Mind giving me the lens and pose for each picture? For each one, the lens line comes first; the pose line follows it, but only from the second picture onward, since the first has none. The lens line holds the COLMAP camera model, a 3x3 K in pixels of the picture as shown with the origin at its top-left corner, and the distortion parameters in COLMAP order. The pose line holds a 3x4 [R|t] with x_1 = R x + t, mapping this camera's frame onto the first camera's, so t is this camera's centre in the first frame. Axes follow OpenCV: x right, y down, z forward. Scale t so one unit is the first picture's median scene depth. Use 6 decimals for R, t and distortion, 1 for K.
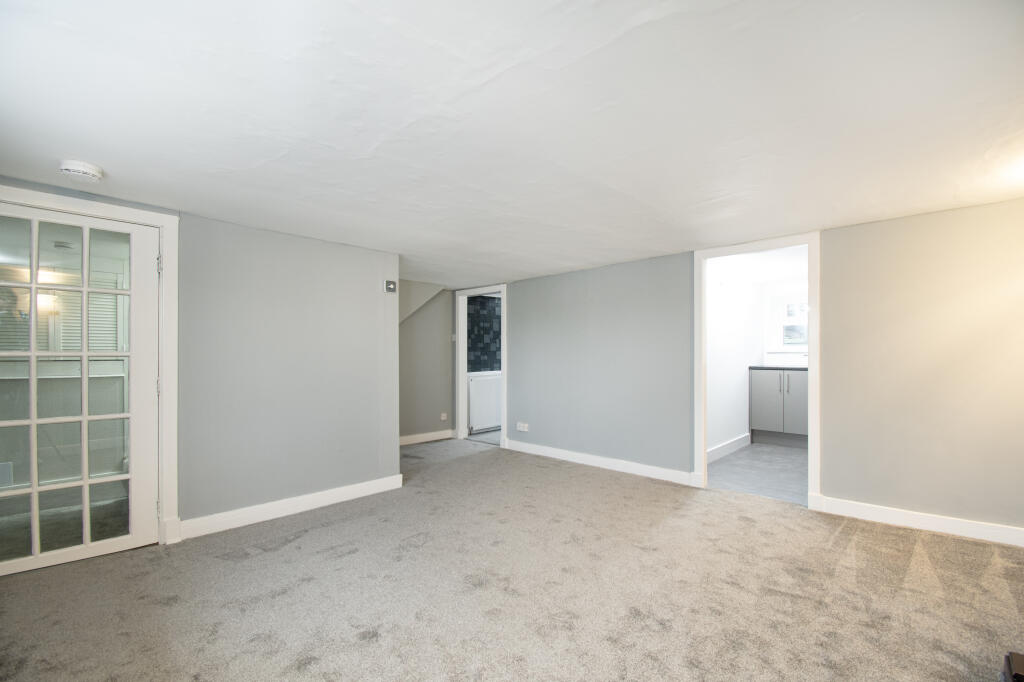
lens RADIAL K [[459.4, 0, 530.7], [0, 459.4, 355.9], [0, 0, 1]] dist [0.002148, -0.000938]
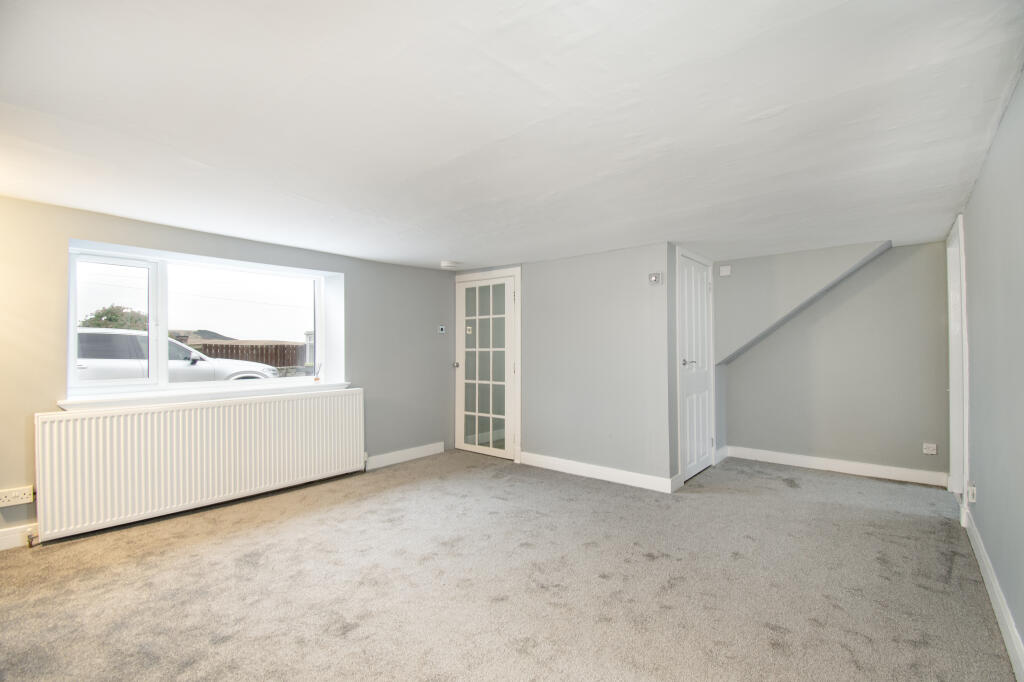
lens RADIAL K [[459.4, 0, 517.1], [0, 459.4, 348.1], [0, 0, 1]] dist [0.002148, -0.000938]
pose [[0.038373, -0.001270, -0.999263, 0.893281], [0.004394, 0.999990, -0.001102, -0.008458], [0.999254, -0.004349, 0.038378, 0.935404]]
